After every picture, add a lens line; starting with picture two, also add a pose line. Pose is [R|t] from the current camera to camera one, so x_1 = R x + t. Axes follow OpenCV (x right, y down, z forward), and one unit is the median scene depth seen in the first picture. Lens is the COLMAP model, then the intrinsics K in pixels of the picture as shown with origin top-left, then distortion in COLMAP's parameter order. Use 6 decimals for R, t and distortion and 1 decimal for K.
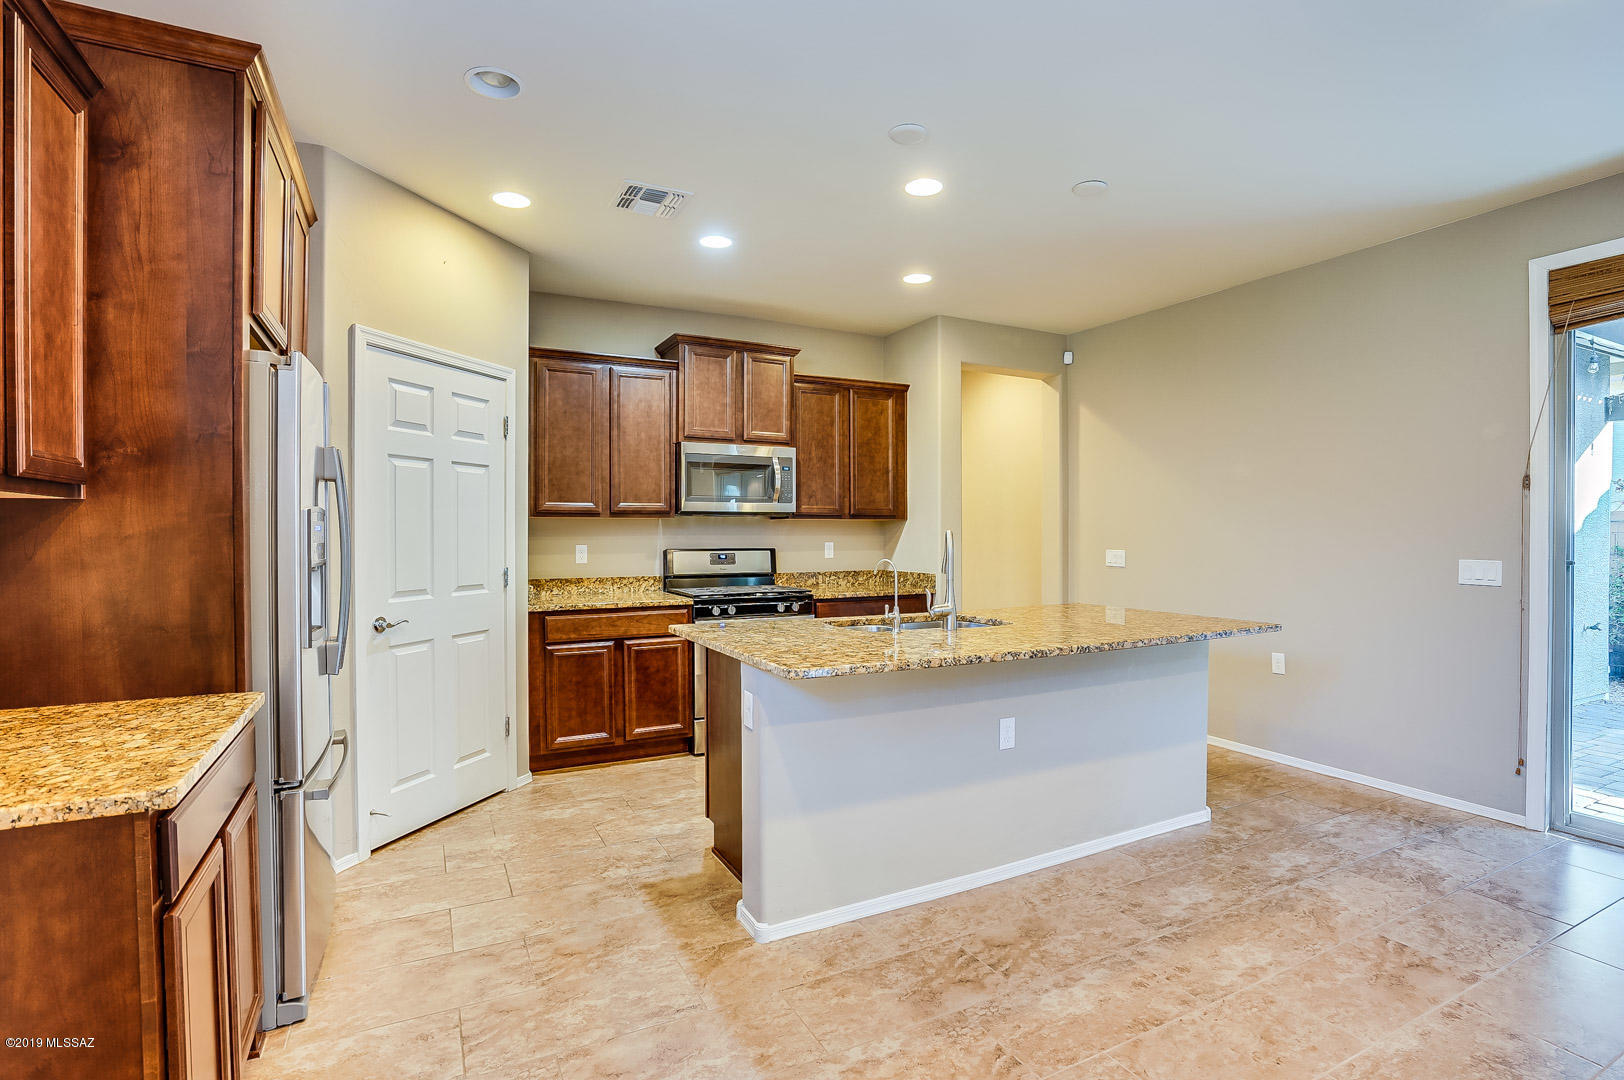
lens RADIAL K [[772.3, 0, 812.0], [0, 772.3, 540.0], [0, 0, 1]] dist [-0.055621, 0.000004]
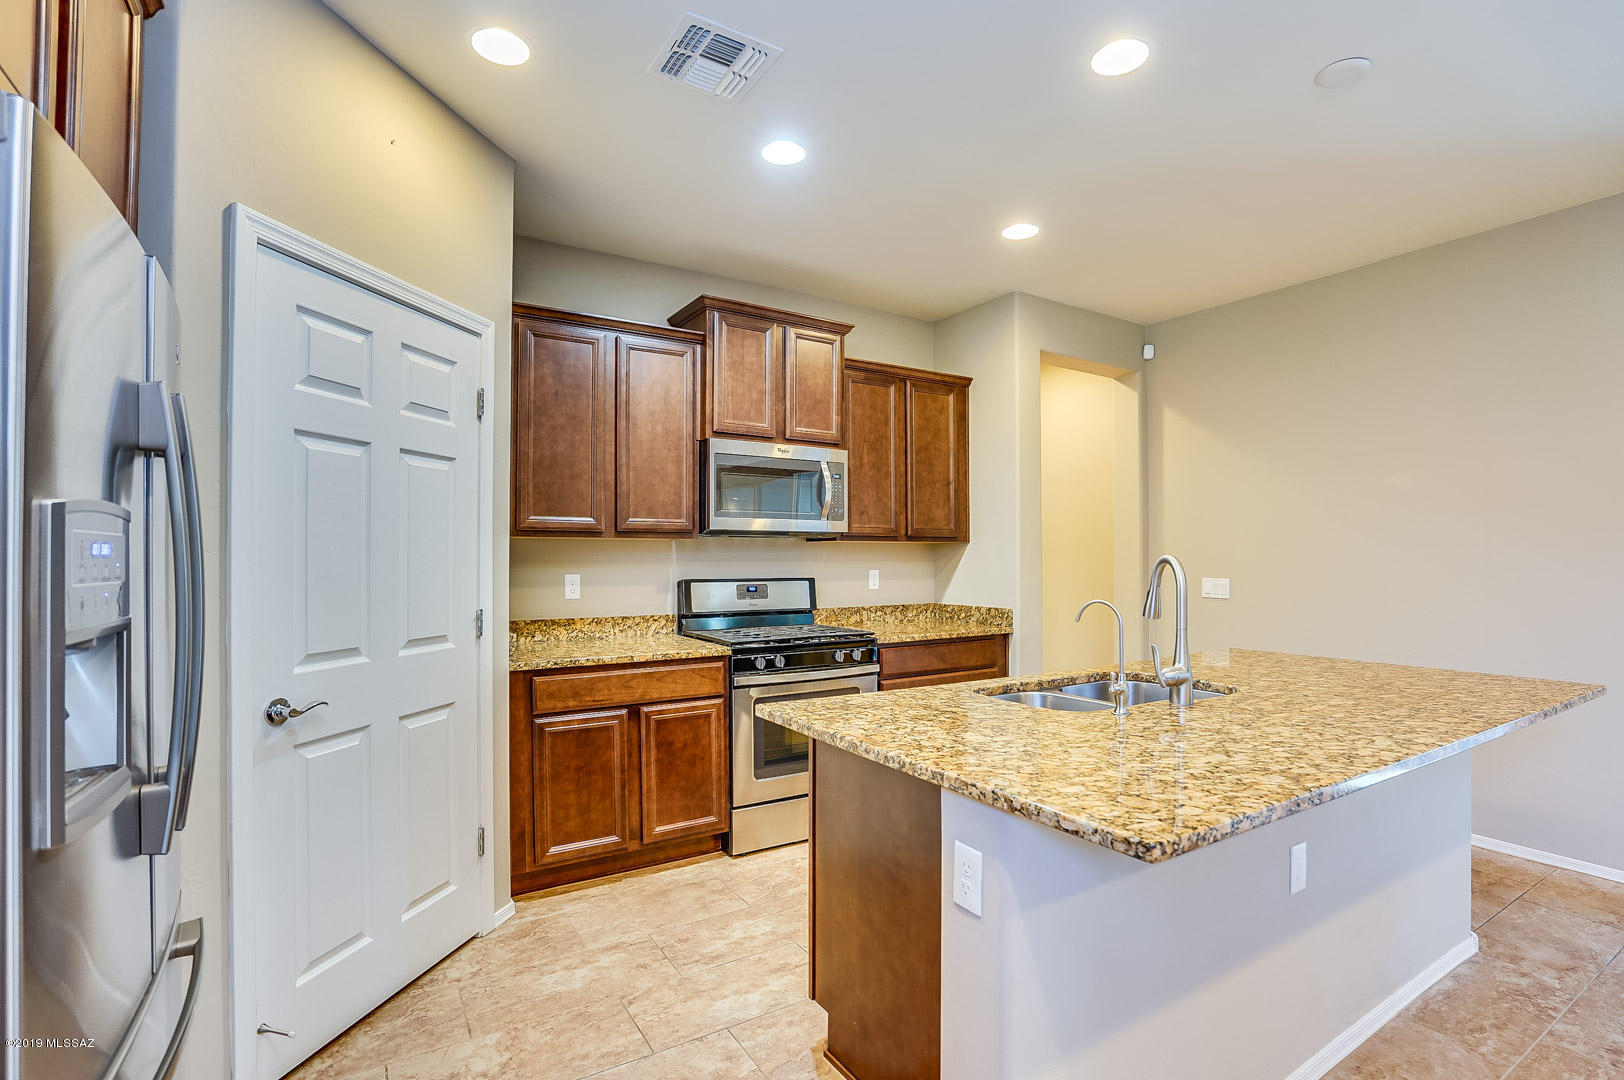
lens RADIAL K [[761.4, 0, 811.7], [0, 761.4, 555.2], [0, 0, 1]] dist [-0.063185, 0.021432]
pose [[0.997087, 0.000186, 0.076273, -0.132710], [0.000780, 0.999920, -0.012635, -0.003114], [-0.076269, 0.012657, 0.997007, 0.262871]]
